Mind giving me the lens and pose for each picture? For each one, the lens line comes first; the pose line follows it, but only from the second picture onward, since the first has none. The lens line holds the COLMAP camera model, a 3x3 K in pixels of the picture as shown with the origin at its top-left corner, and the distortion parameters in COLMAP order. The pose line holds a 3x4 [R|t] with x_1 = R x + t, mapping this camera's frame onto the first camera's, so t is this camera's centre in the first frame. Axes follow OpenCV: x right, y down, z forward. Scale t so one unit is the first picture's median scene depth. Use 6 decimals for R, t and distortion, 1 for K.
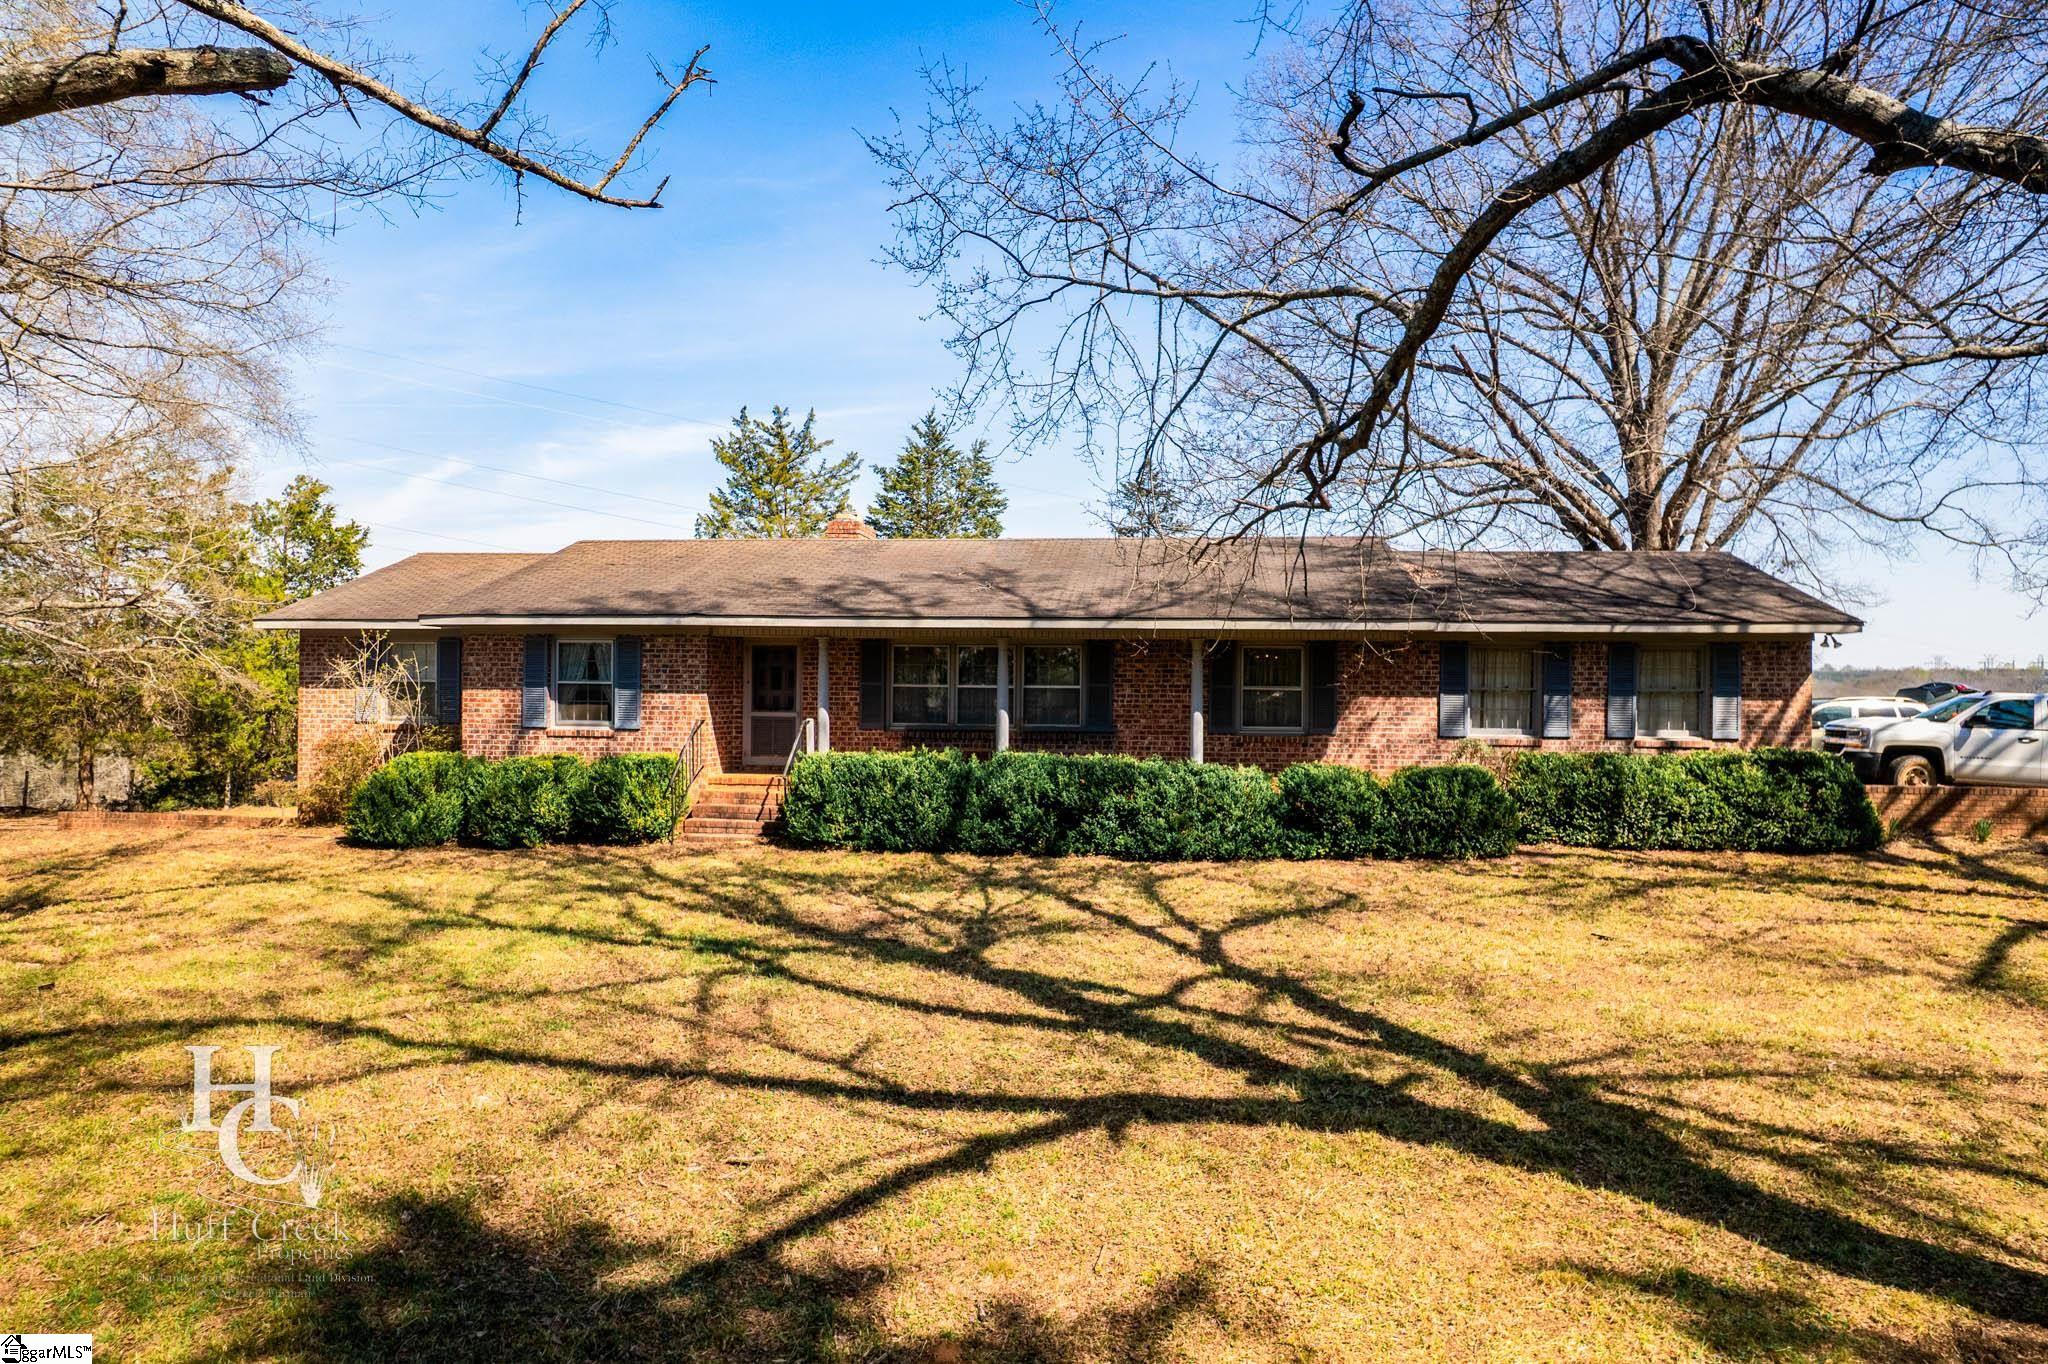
lens RADIAL K [[1319.1, 0, 1024.0], [0, 1319.1, 682.0], [0, 0, 1]] dist [-0.071743, 0.062751]
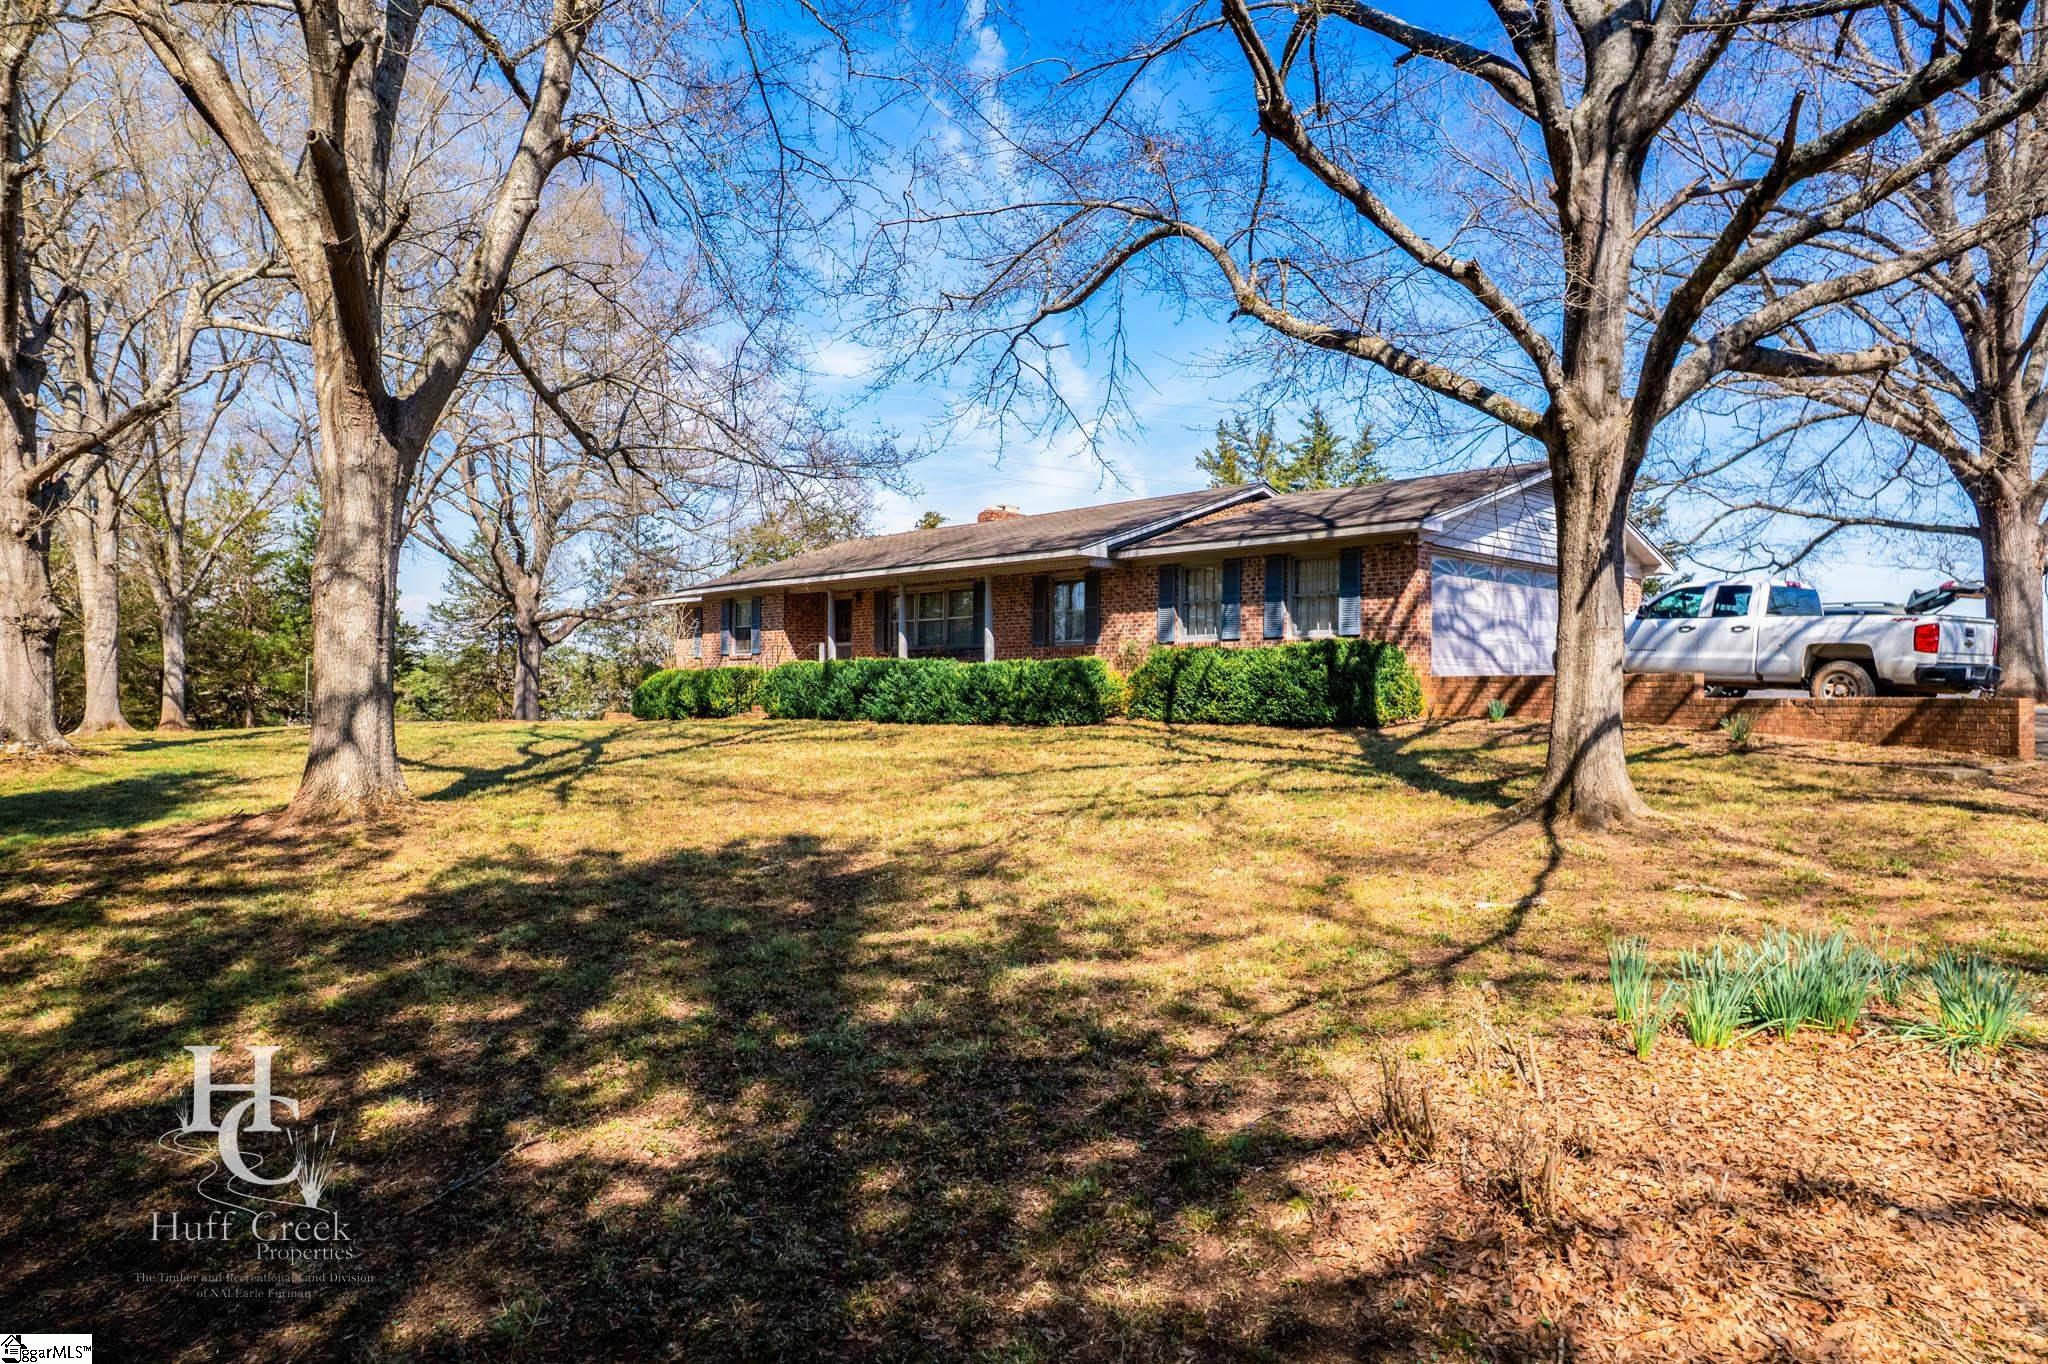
lens RADIAL K [[1319.1, 0, 1024.0], [0, 1319.1, 682.0], [0, 0, 1]] dist [-0.071743, 0.062751]
pose [[0.757940, -0.010176, -0.652245, 1.039467], [0.004143, 0.999933, -0.010785, 0.092647], [0.652311, 0.005472, 0.757931, -0.021454]]
